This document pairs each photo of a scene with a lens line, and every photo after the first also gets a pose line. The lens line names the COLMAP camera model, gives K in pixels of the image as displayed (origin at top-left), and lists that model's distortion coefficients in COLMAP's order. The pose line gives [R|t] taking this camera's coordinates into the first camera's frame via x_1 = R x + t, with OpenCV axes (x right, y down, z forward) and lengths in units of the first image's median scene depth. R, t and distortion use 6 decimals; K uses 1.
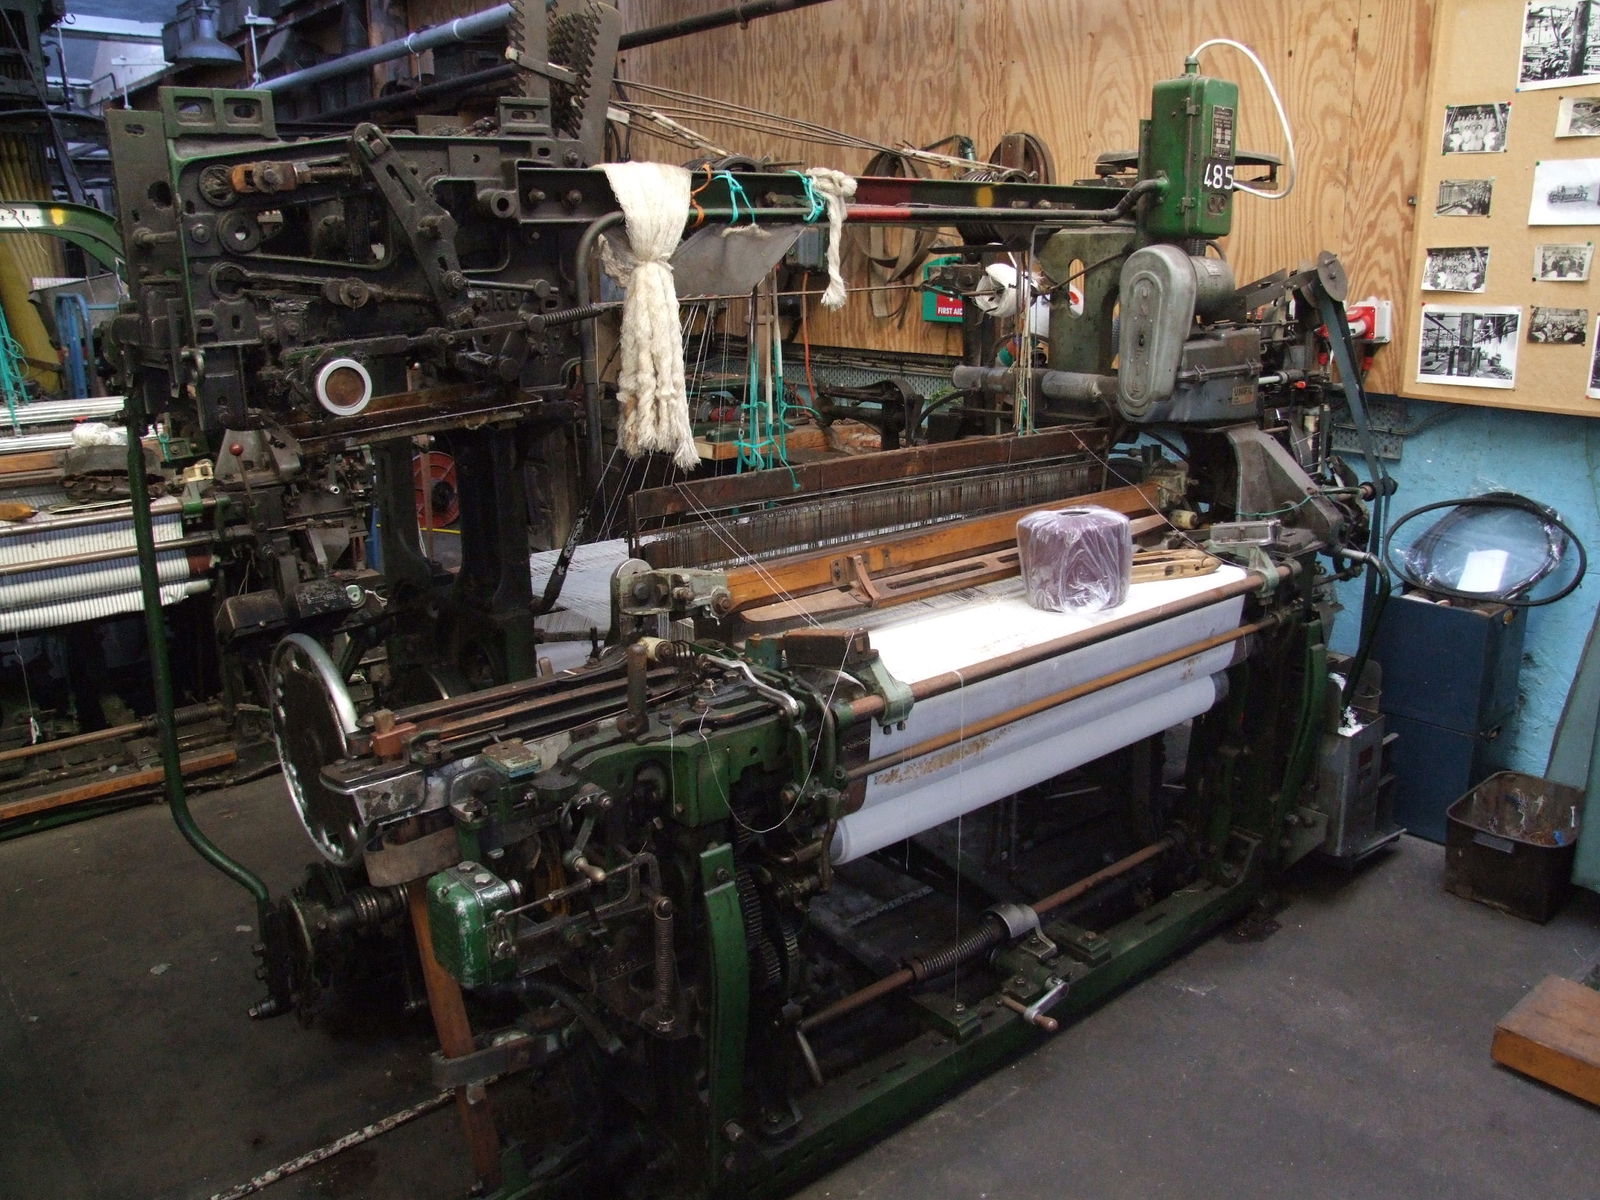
lens RADIAL K [[1274.8, 0, 803.6], [0, 1274.8, 600.4], [0, 0, 1]] dist [-0.082897, 0.022422]
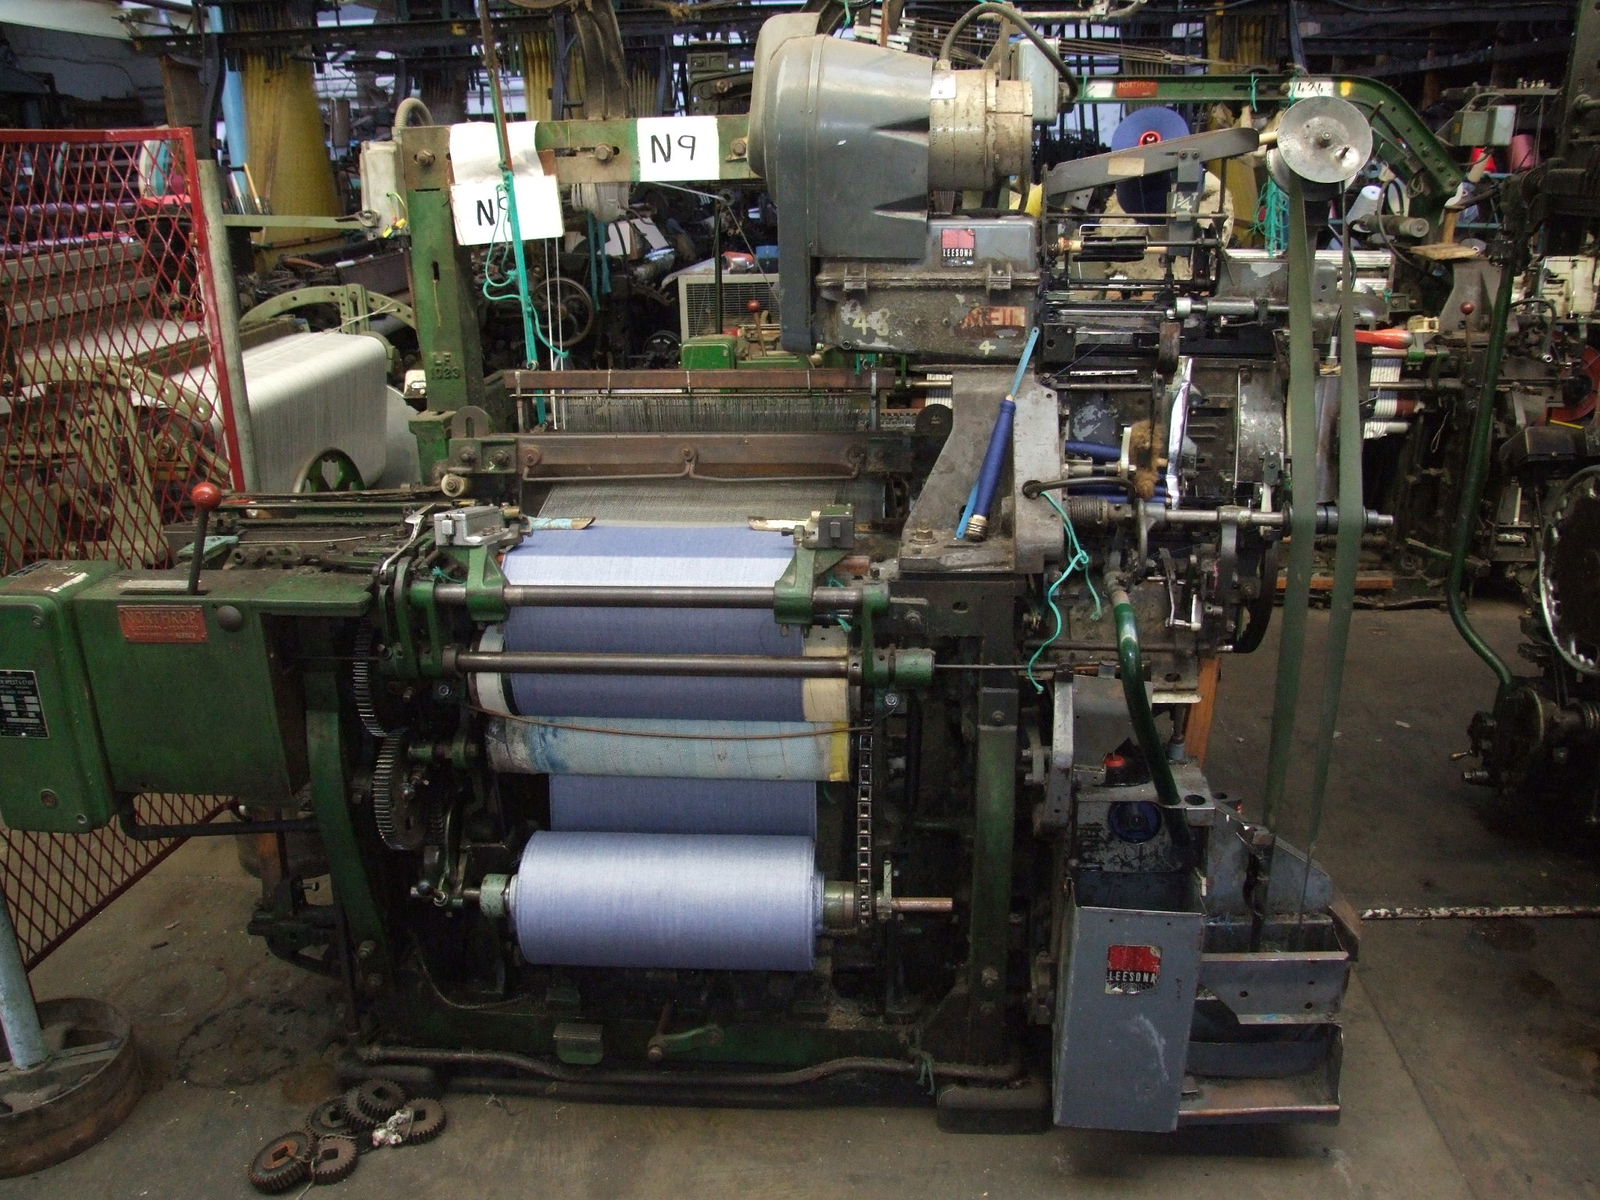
lens RADIAL K [[1274.8, 0, 800.3], [0, 1274.8, 597.6], [0, 0, 1]] dist [-0.082897, 0.022422]
pose [[0.719192, 0.234138, -0.654173, -0.103985], [-0.178355, 0.972175, 0.151874, 0.063697], [0.671530, 0.007449, 0.740940, -0.188973]]
